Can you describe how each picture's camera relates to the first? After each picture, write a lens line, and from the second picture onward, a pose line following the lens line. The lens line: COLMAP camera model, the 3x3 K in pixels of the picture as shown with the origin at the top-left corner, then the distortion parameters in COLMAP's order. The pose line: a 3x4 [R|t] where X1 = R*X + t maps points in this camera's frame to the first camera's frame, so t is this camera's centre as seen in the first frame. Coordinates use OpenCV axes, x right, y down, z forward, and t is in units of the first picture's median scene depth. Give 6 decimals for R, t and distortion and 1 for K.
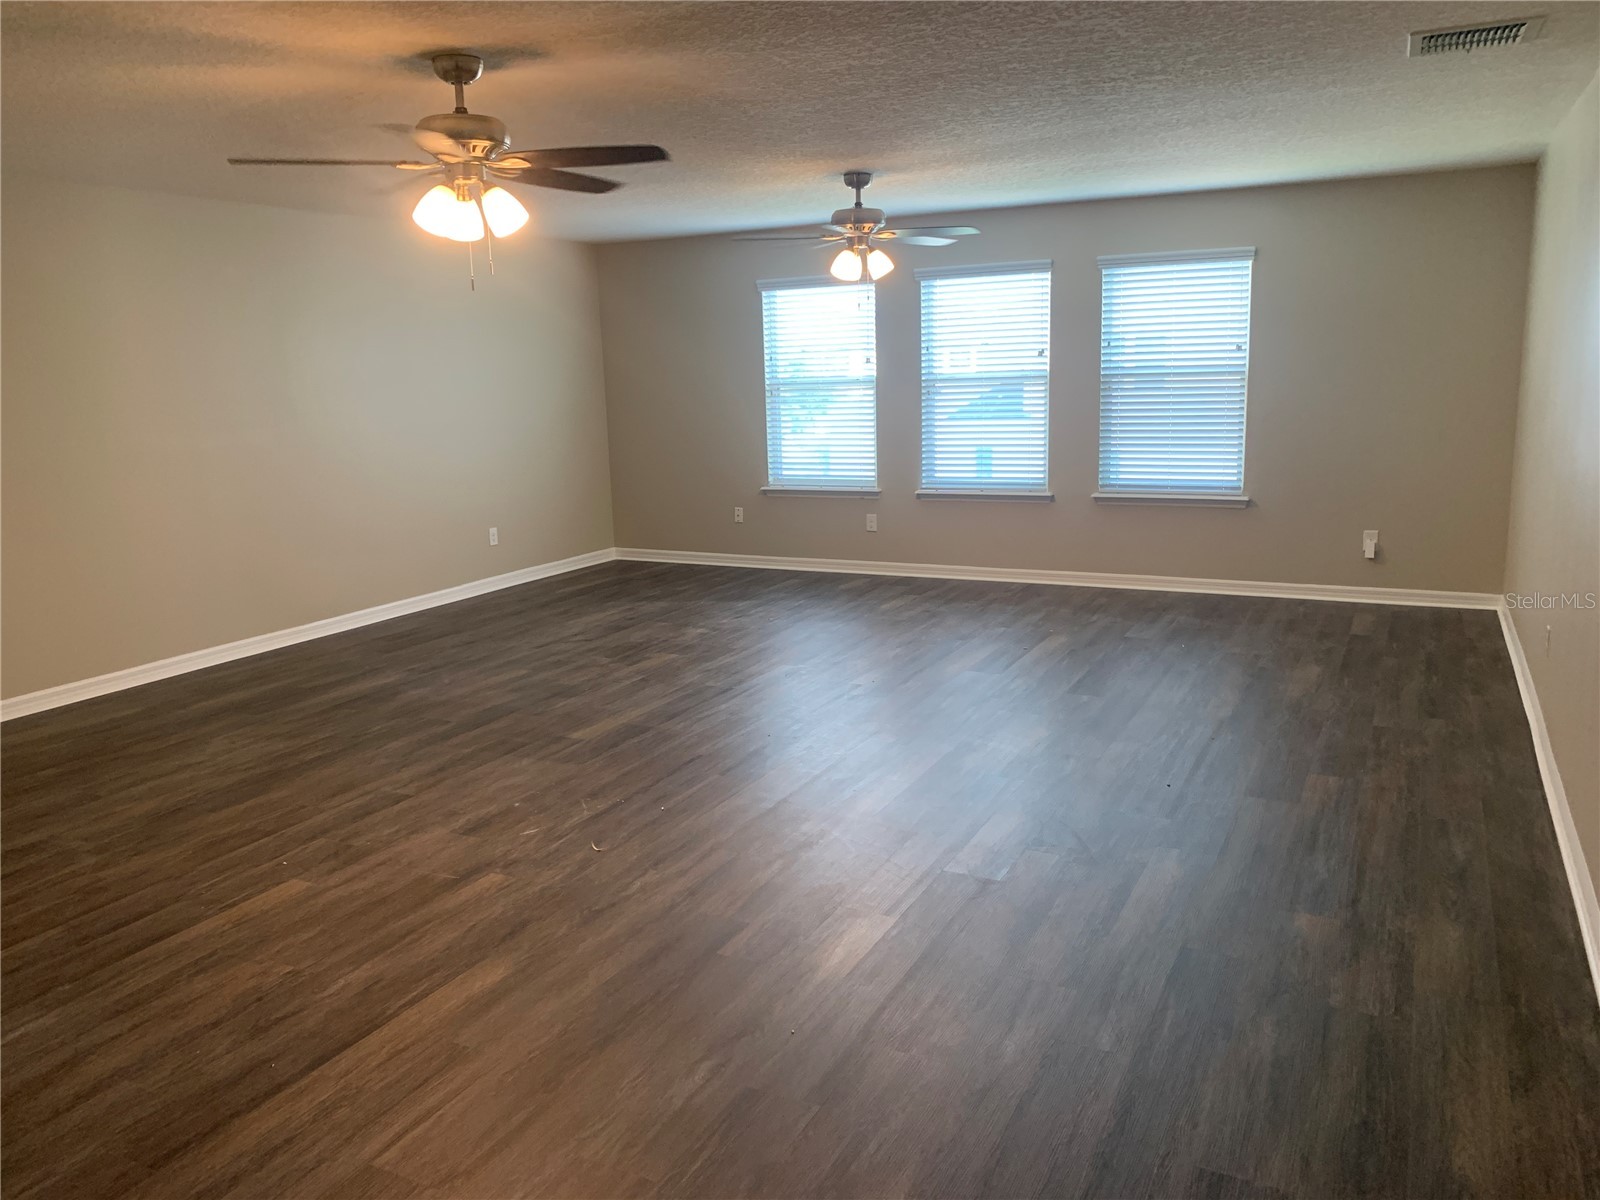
lens RADIAL K [[1210.2, 0, 800.2], [0, 1210.2, 598.9], [0, 0, 1]] dist [-0.007448, 0.005131]
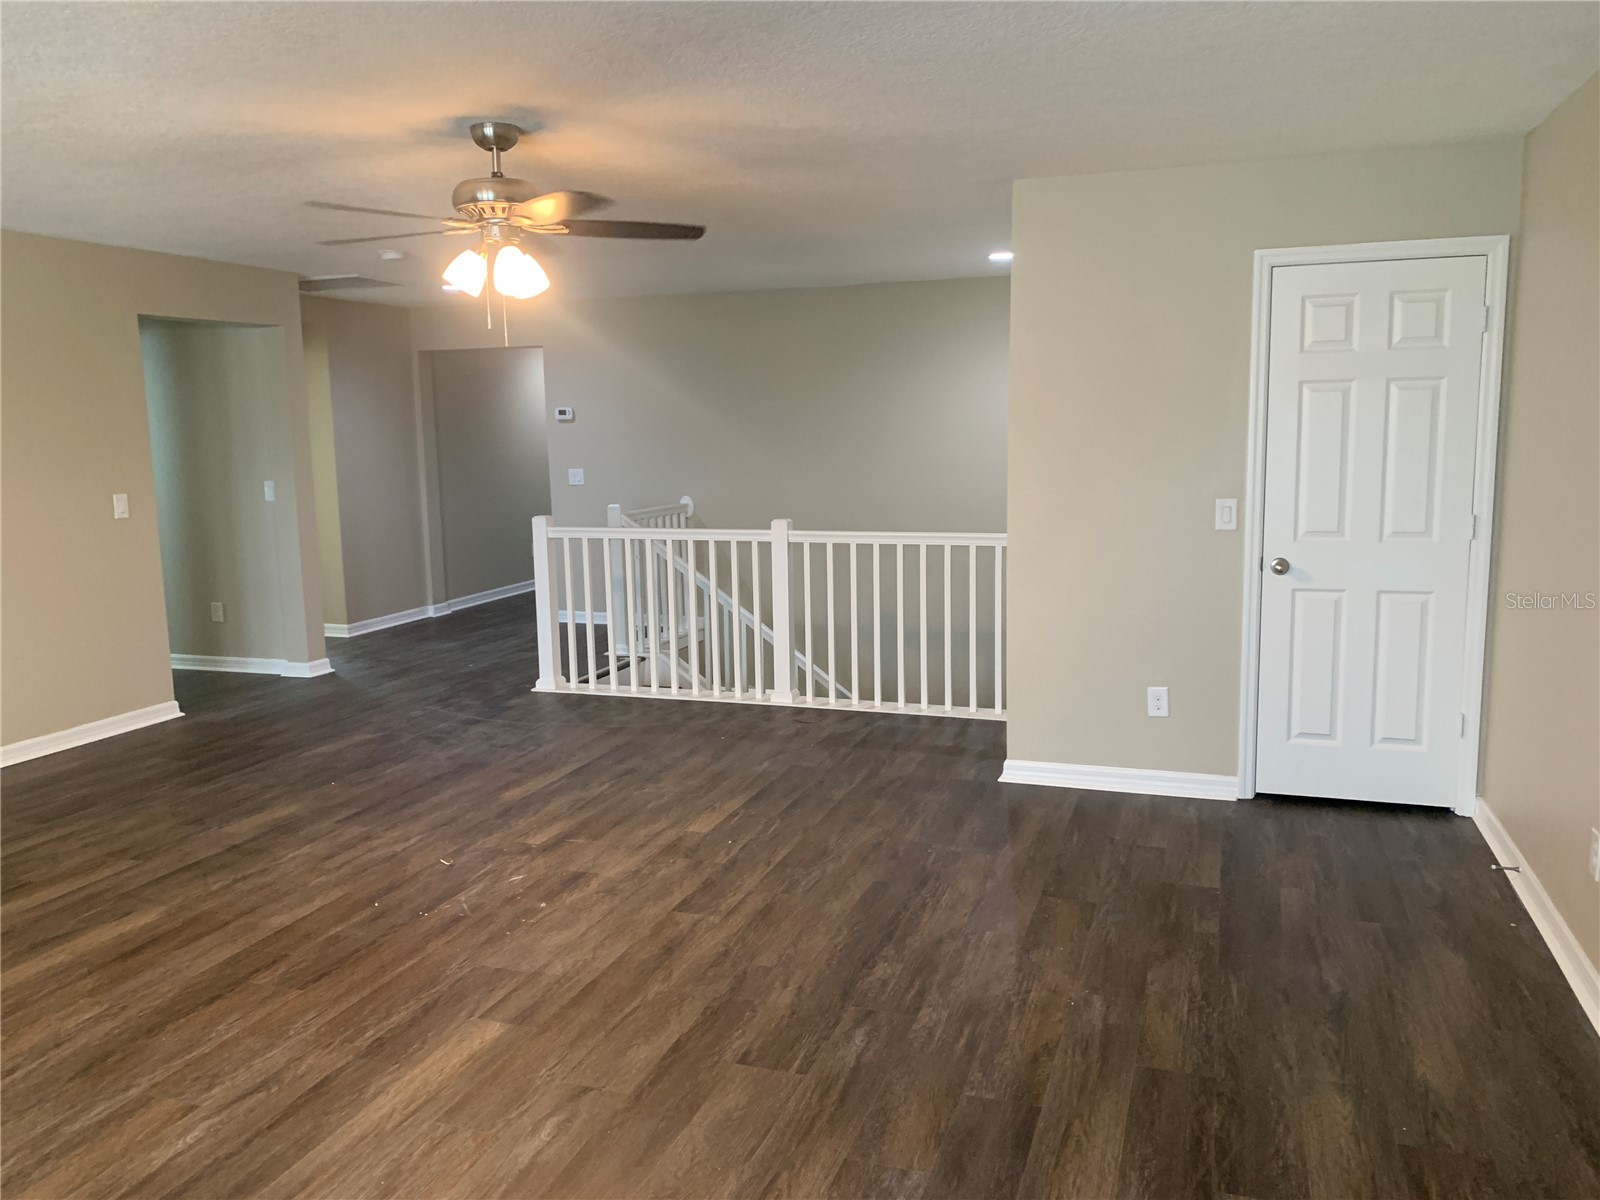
lens RADIAL K [[1210.2, 0, 798.2], [0, 1210.2, 599.2], [0, 0, 1]] dist [-0.007448, 0.005131]
pose [[-0.989923, 0.060282, -0.128132, -0.337339], [0.012435, 0.938371, 0.345405, -0.367136], [0.141057, 0.340332, -0.929665, 1.877055]]
